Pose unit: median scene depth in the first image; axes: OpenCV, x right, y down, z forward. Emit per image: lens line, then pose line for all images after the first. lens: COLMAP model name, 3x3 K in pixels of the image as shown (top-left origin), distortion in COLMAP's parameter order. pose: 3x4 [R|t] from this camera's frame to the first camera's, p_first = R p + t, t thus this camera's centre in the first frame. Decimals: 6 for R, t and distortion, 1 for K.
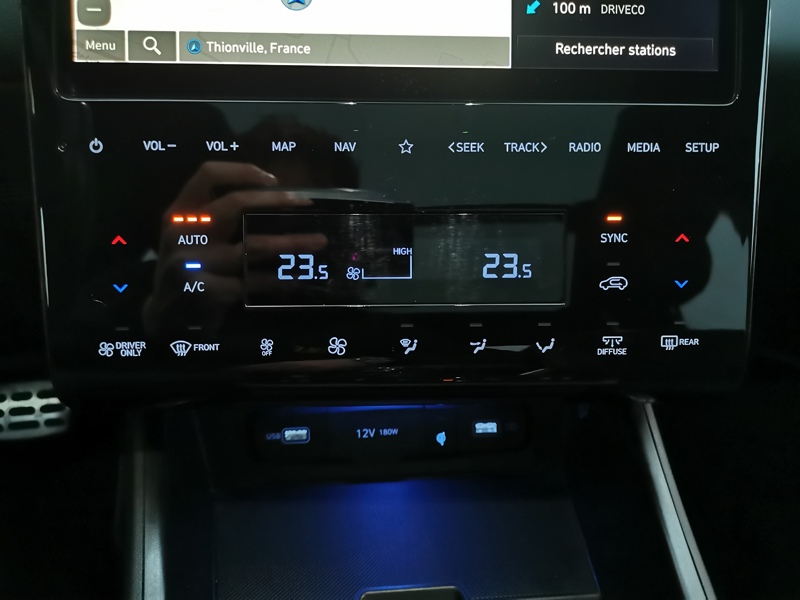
lens RADIAL K [[609.3, 0, 440.2], [0, 609.3, 260.0], [0, 0, 1]] dist [0.016322, -0.037088]
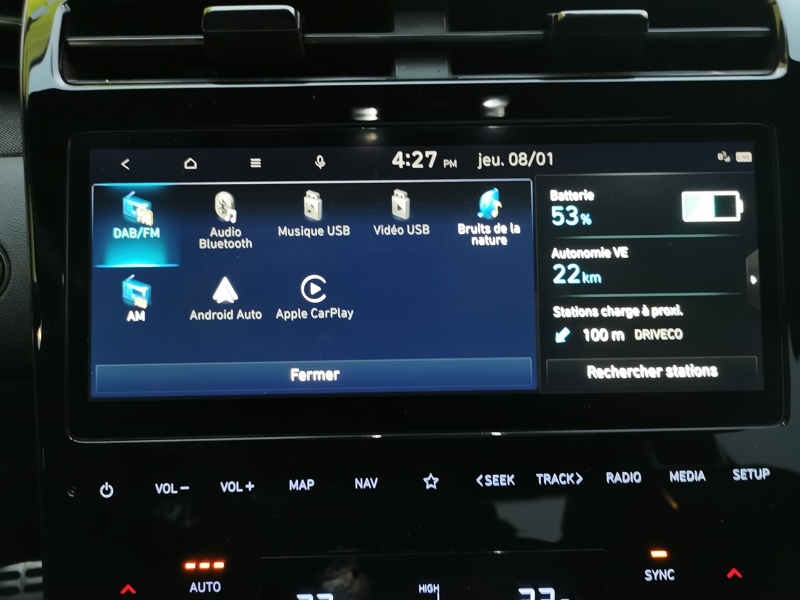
lens RADIAL K [[609.3, 0, 439.9], [0, 609.3, 273.8], [0, 0, 1]] dist [0.016322, -0.037088]
pose [[0.999246, -0.019928, -0.033335, -0.004982], [0.016893, 0.995890, -0.088981, -0.416060], [0.034971, 0.088351, 0.995475, 0.038888]]
